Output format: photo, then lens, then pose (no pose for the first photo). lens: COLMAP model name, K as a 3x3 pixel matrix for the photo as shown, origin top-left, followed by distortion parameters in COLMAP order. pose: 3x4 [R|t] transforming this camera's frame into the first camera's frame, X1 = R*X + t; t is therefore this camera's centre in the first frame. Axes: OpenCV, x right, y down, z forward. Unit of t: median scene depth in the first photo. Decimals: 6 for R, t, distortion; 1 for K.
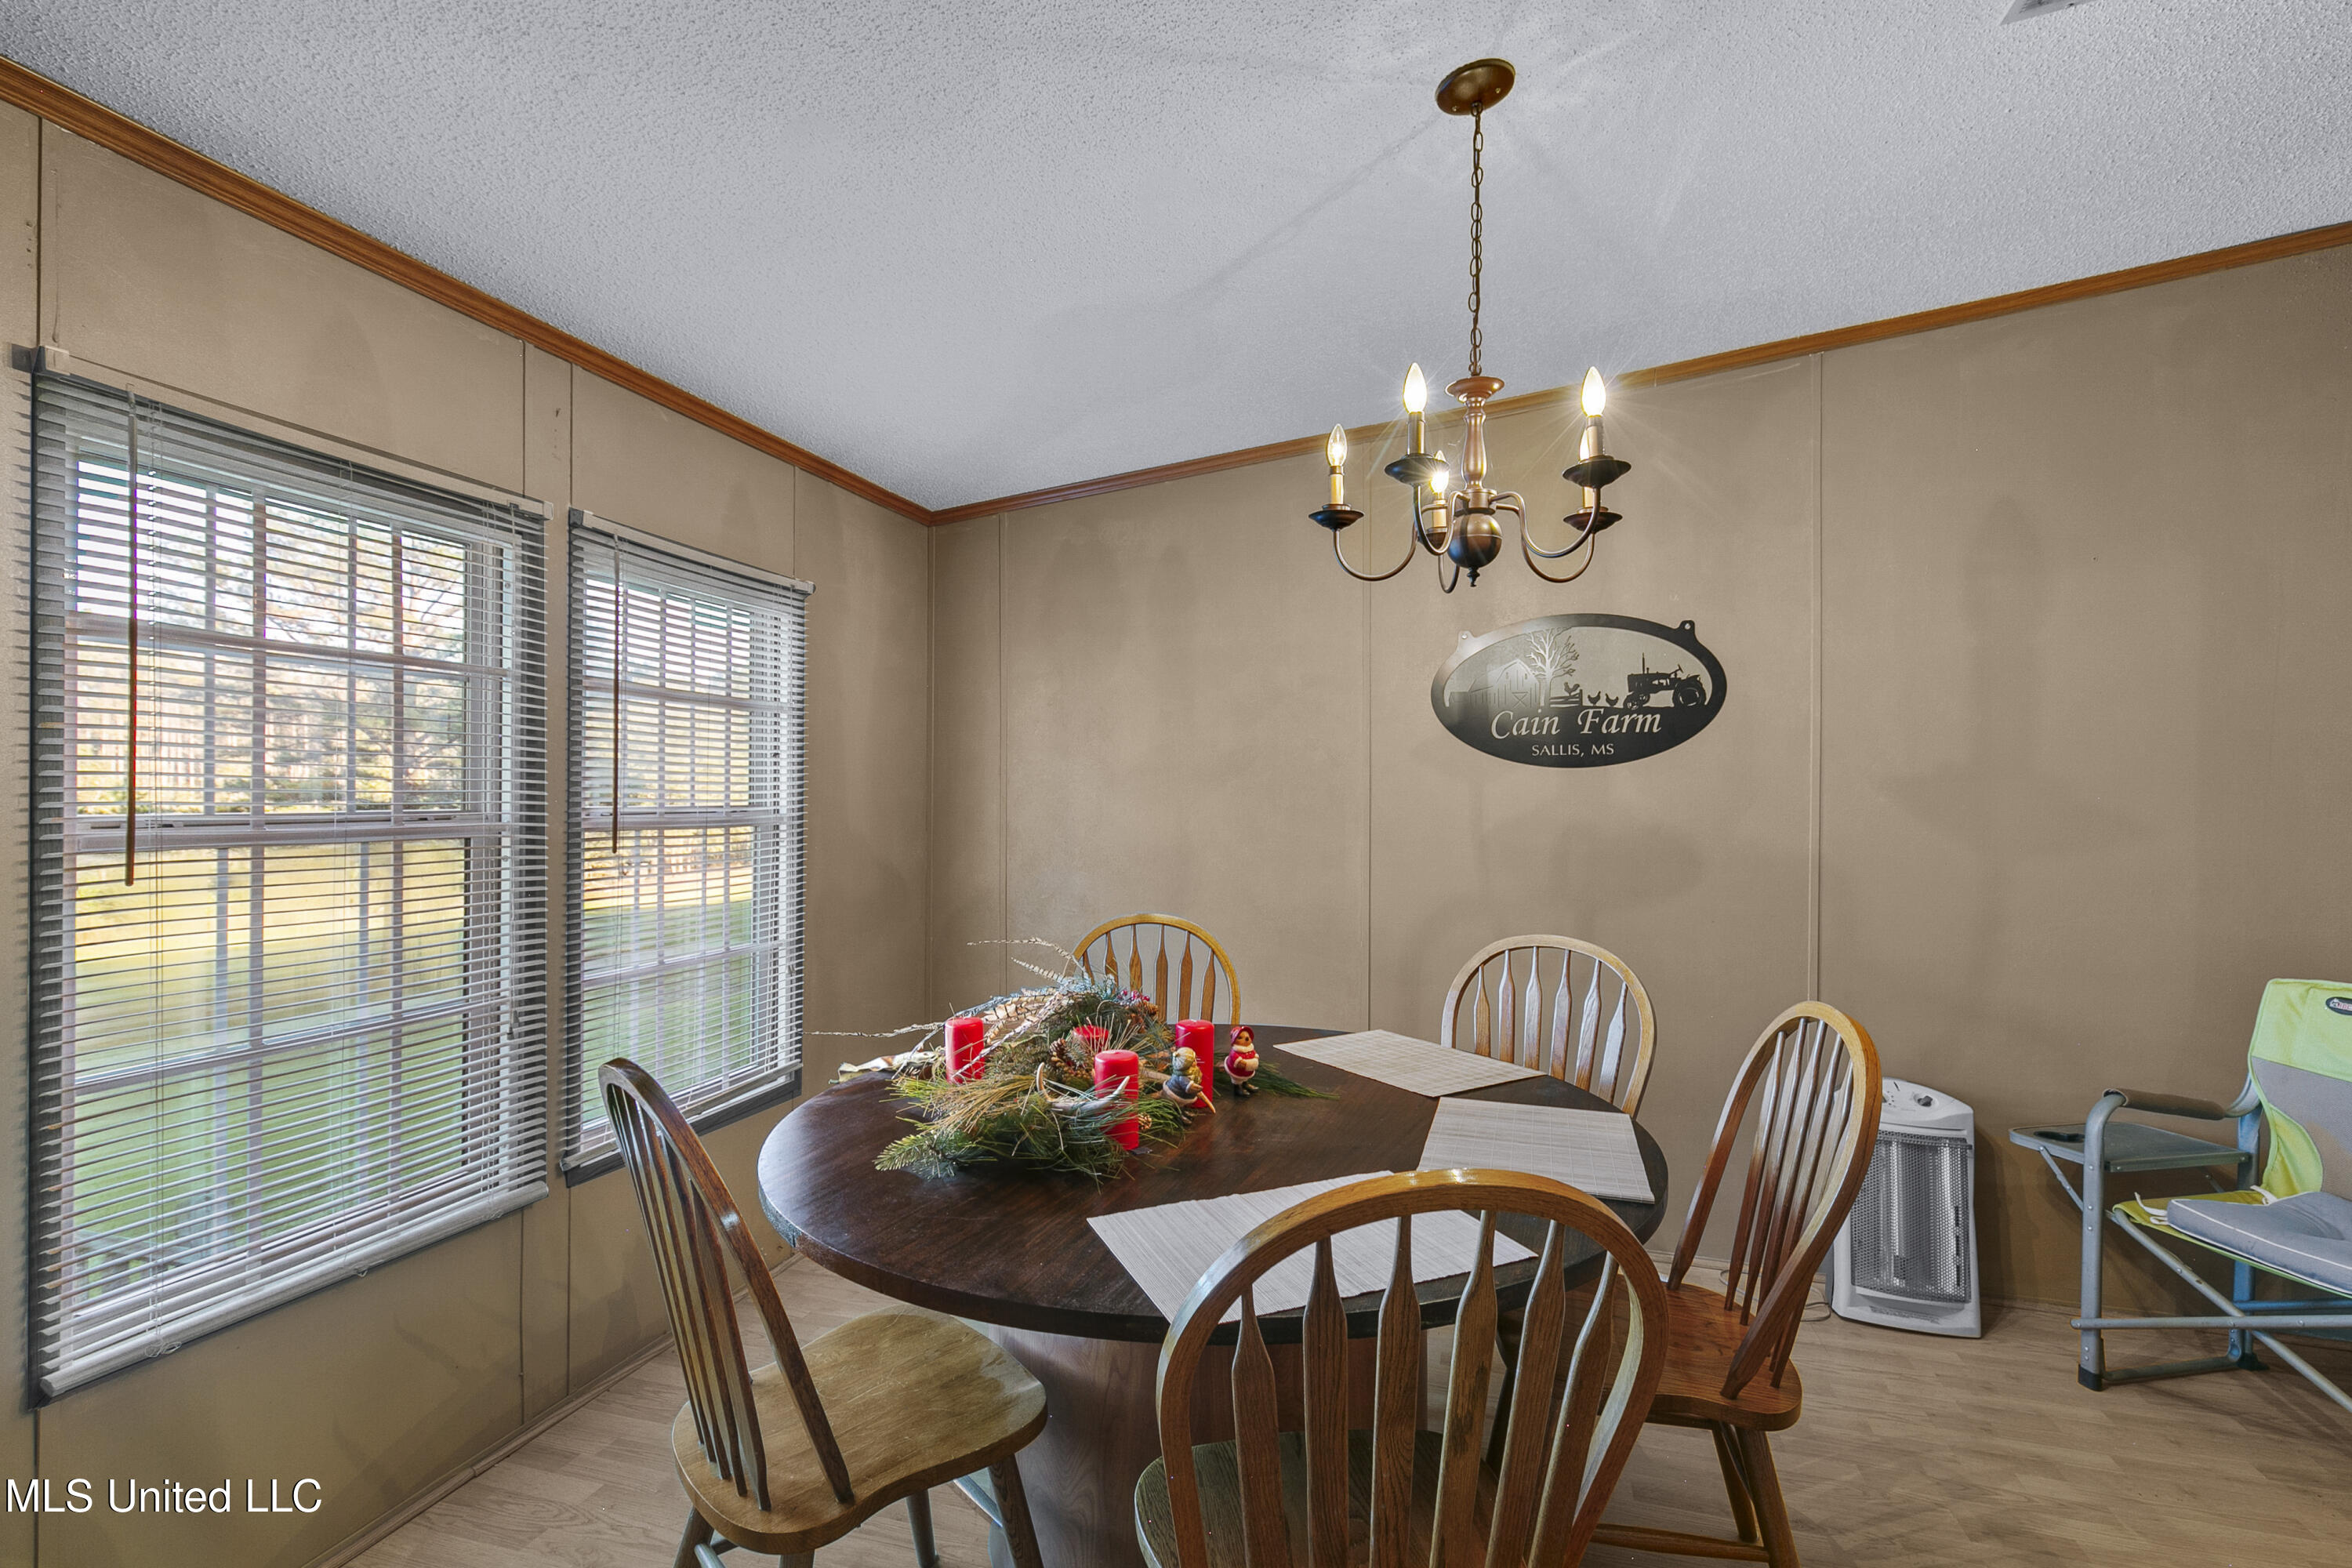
lens RADIAL K [[1072.9, 0, 1161.1], [0, 1072.9, 796.3], [0, 0, 1]] dist [0.010730, -0.002515]
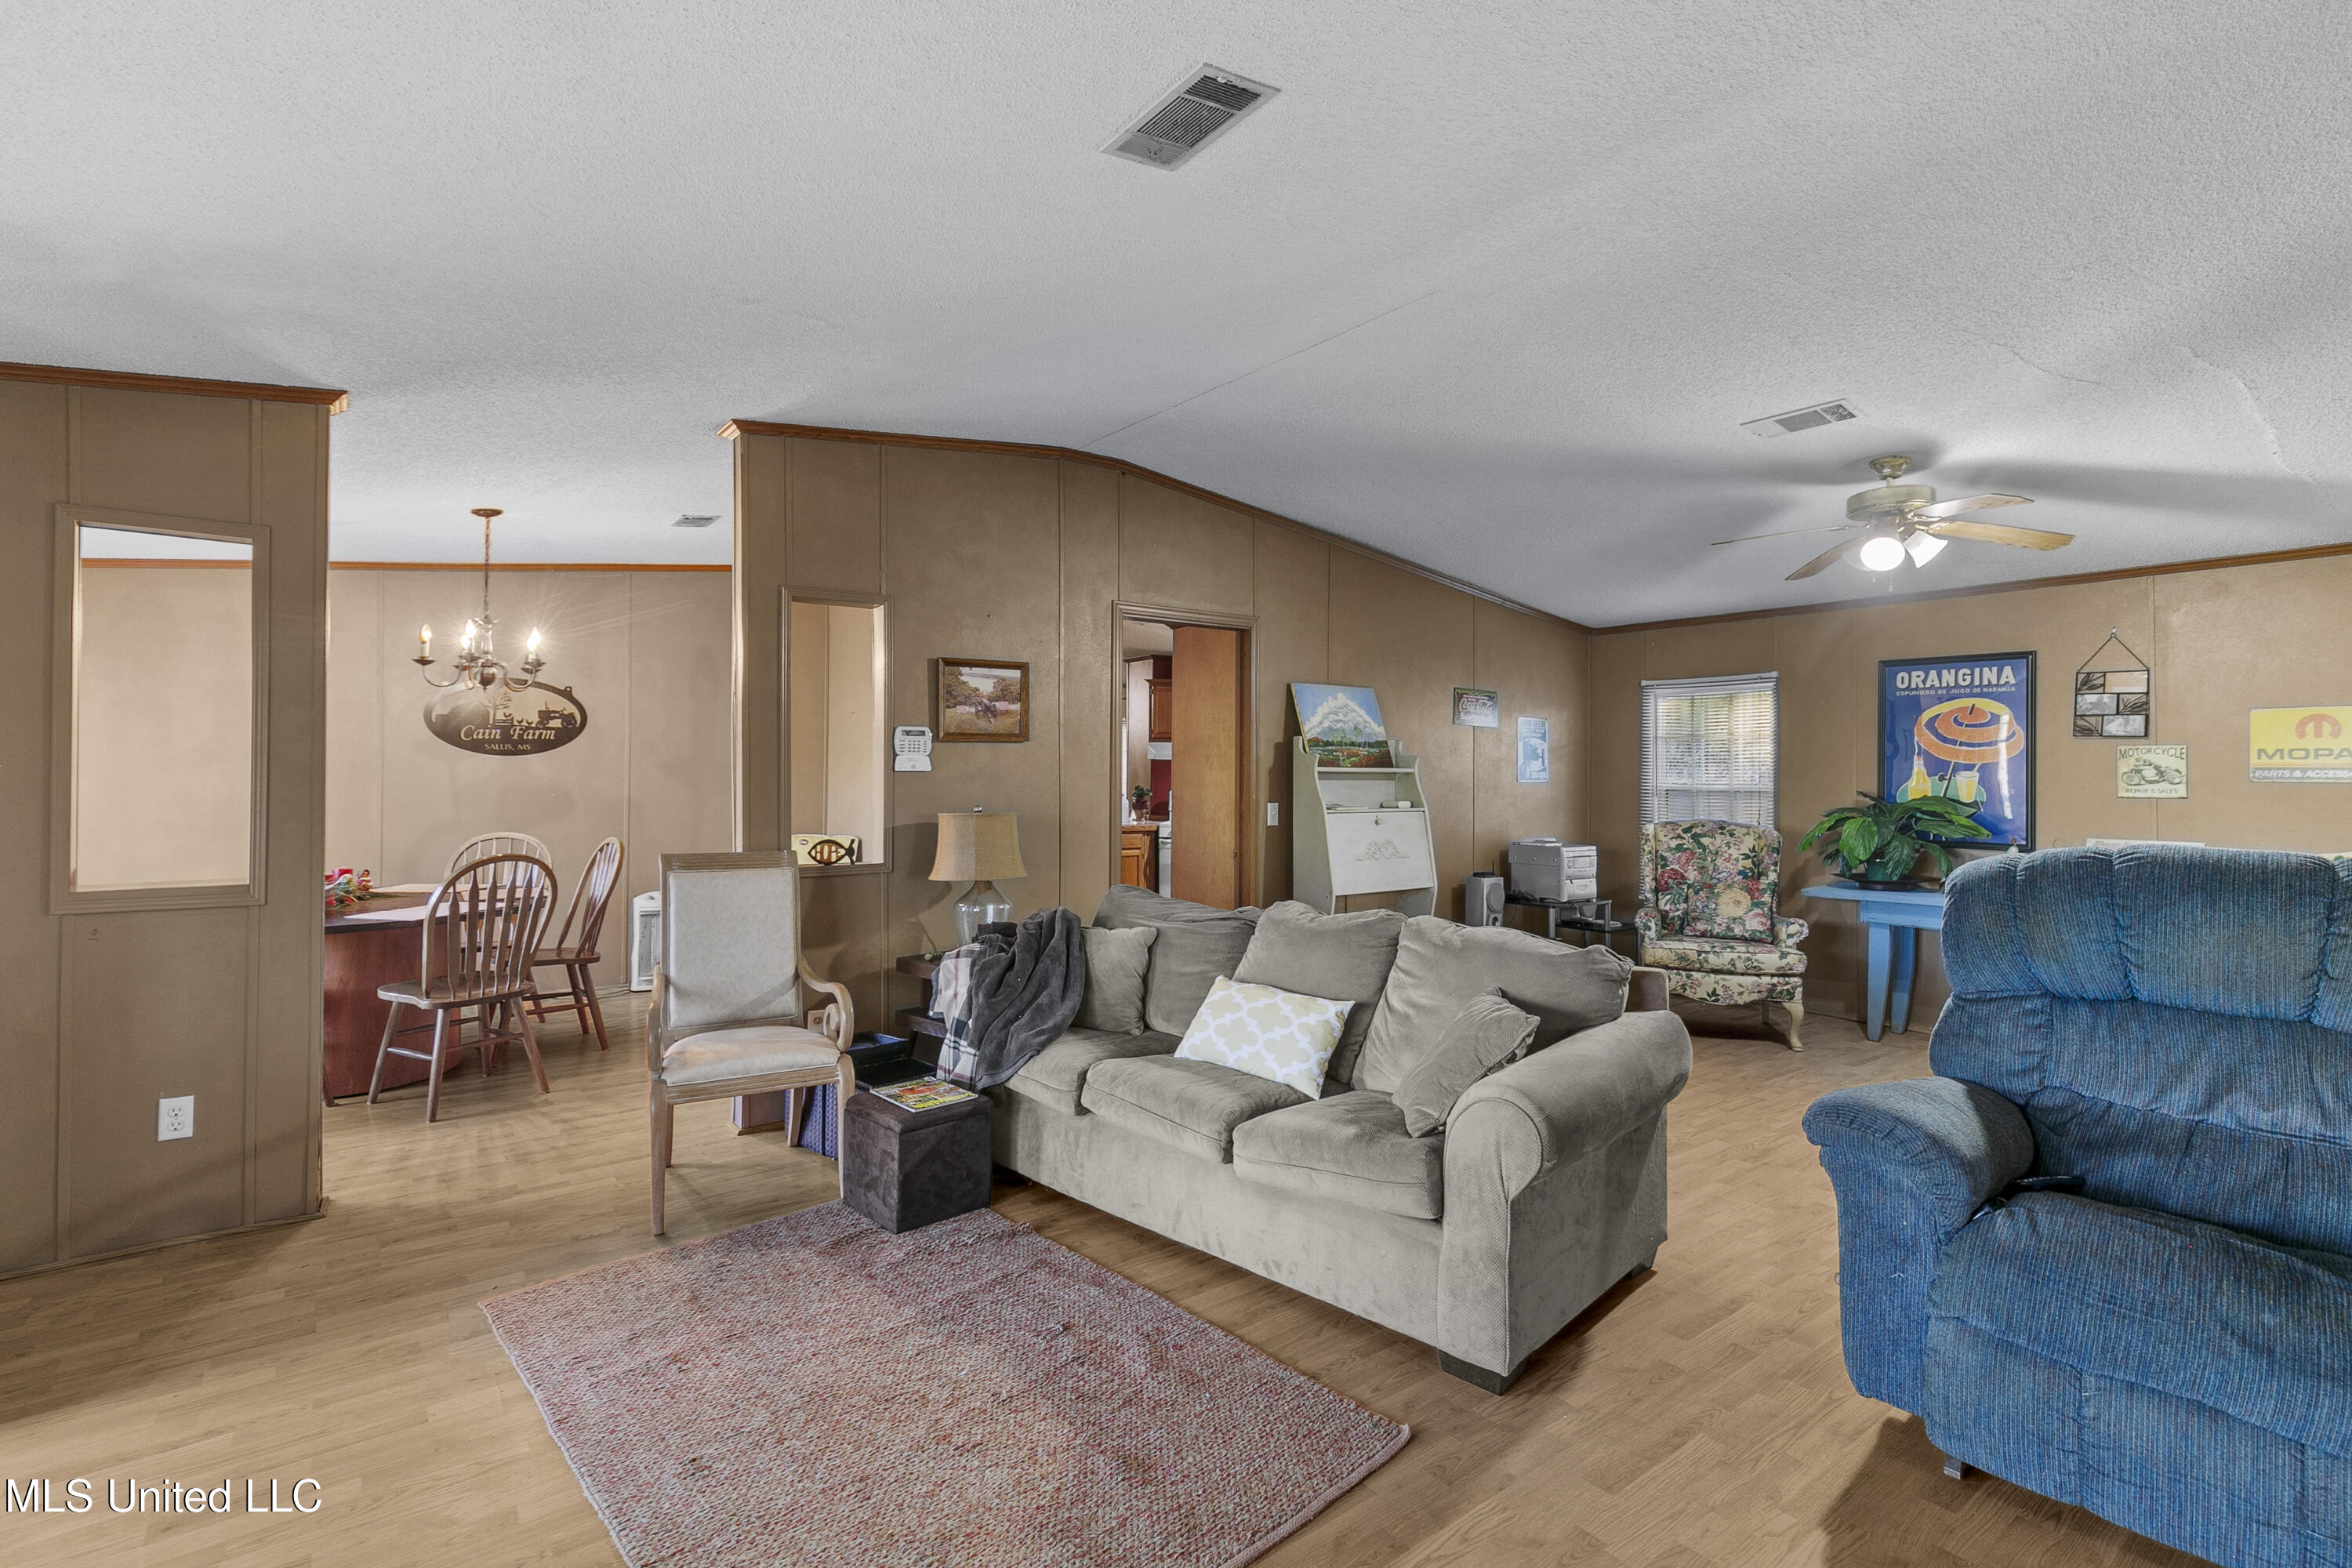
lens RADIAL K [[1072.9, 0, 1168.0], [0, 1072.9, 766.3], [0, 0, 1]] dist [0.010730, -0.002515]
pose [[0.574456, 0.007605, 0.818500, -0.542891], [-0.003813, 0.999971, -0.006615, 0.000968], [-0.818527, 0.000679, 0.574468, -1.135561]]
